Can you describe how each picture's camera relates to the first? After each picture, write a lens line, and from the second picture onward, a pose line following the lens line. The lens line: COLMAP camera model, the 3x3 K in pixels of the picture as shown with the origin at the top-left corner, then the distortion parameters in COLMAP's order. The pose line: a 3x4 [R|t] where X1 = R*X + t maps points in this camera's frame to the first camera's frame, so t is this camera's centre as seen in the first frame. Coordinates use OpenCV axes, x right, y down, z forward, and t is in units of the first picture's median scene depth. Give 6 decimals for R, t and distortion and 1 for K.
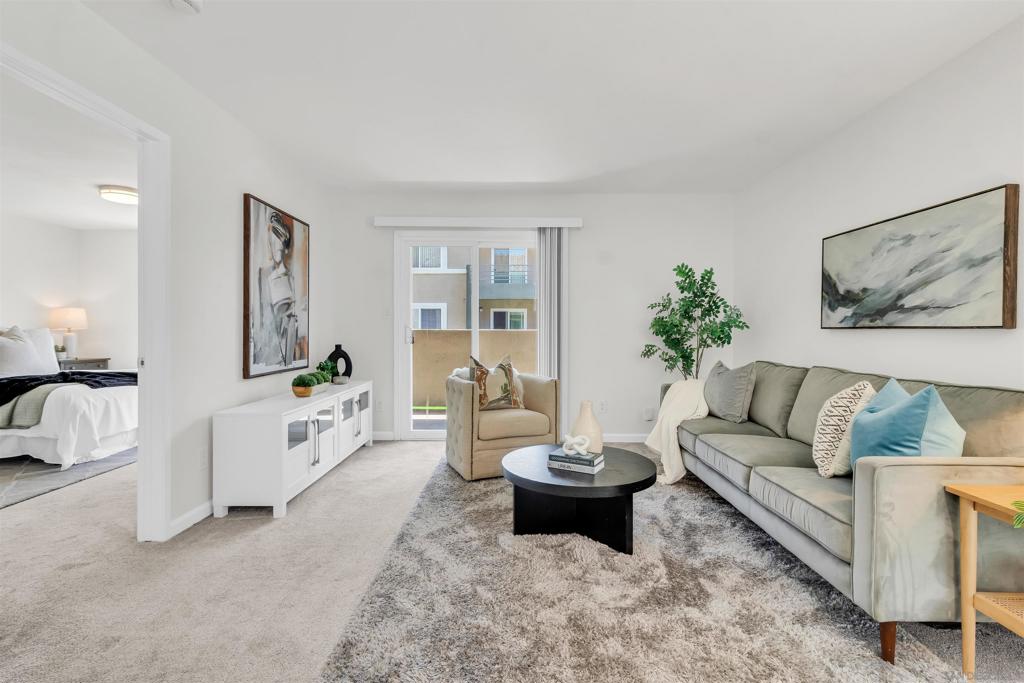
lens RADIAL K [[470.4, 0, 514.1], [0, 470.4, 333.3], [0, 0, 1]] dist [0.001729, 0.000369]
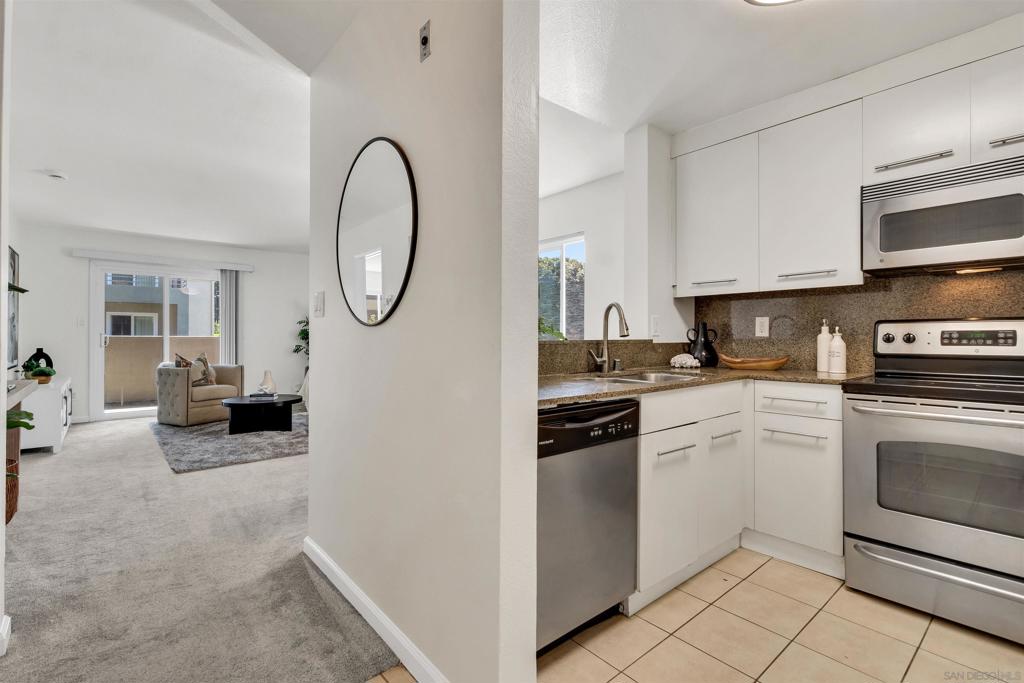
lens RADIAL K [[470.4, 0, 515.0], [0, 470.4, 333.1], [0, 0, 1]] dist [0.001729, 0.000369]
pose [[0.751948, 0.005041, 0.659203, -0.273370], [0.003294, 0.999930, -0.011404, 0.002540], [-0.659214, 0.010746, 0.751879, -0.891679]]
